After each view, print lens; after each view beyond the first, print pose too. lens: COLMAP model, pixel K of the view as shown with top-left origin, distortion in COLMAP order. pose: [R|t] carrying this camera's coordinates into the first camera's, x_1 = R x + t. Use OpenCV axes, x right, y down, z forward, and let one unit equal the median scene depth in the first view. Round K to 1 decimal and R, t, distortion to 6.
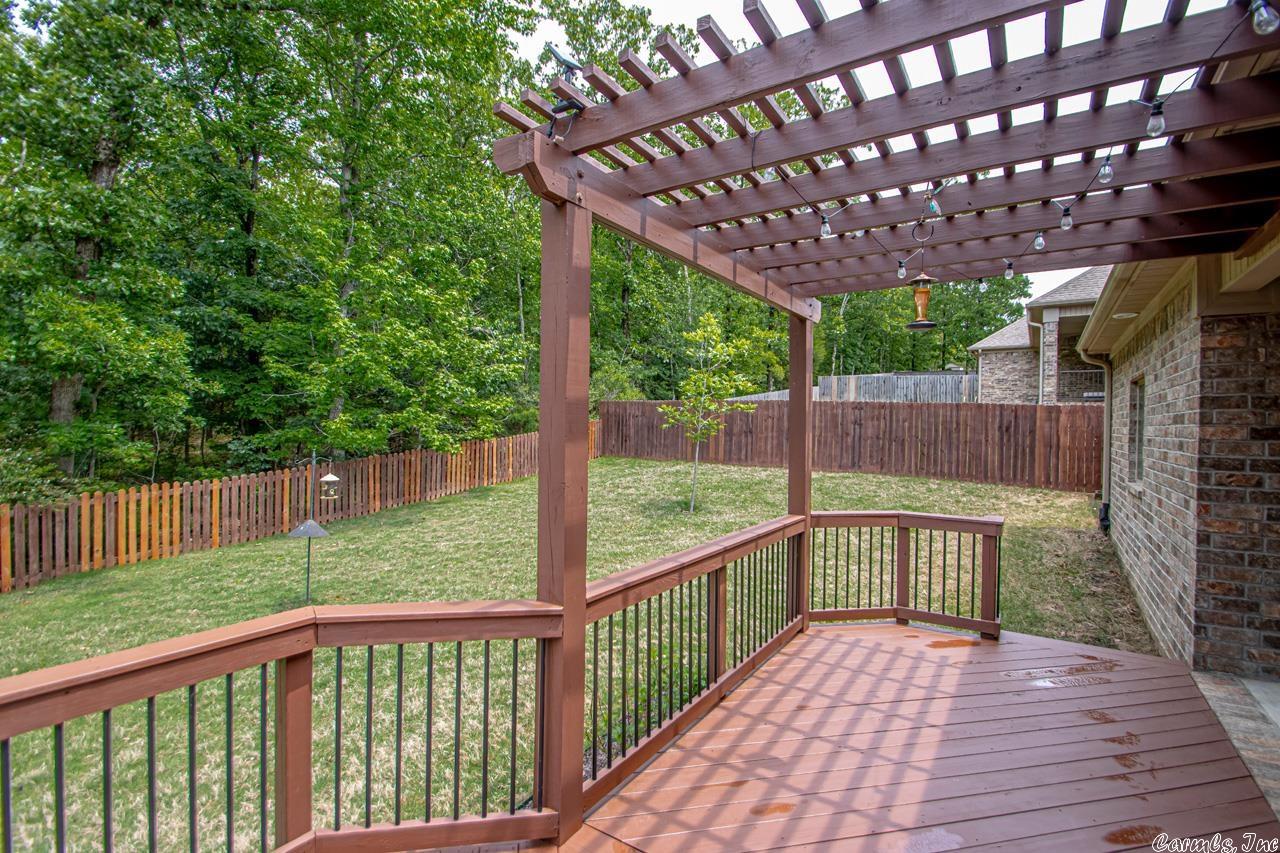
lens RADIAL K [[588.9, 0, 640.0], [0, 588.9, 426.5], [0, 0, 1]] dist [0.015156, -0.015478]
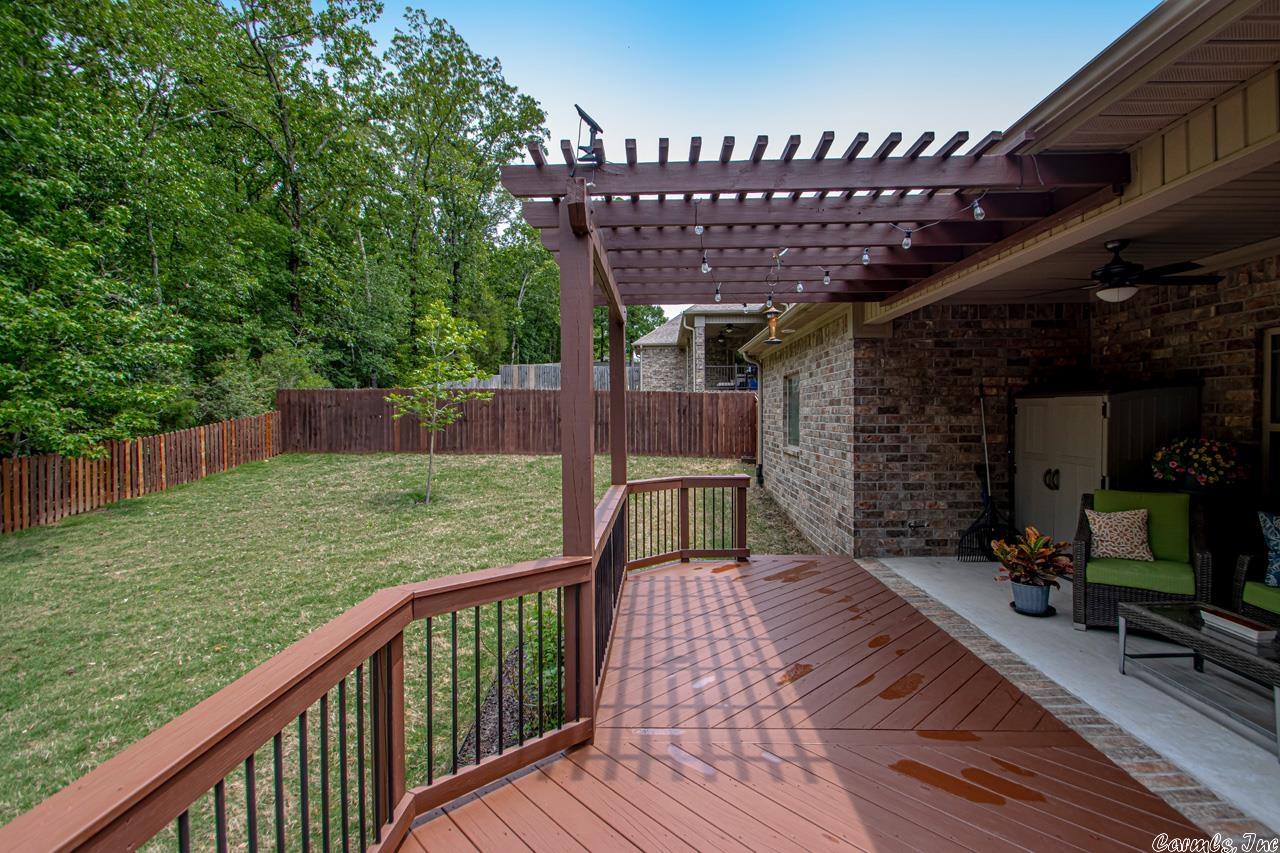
lens RADIAL K [[588.9, 0, 640.0], [0, 588.9, 426.5], [0, 0, 1]] dist [0.015156, -0.015478]
pose [[0.855107, -0.033013, 0.517399, -0.117901], [0.022309, 0.999389, 0.026896, -0.000704], [-0.517971, -0.011457, 0.855321, -0.022639]]
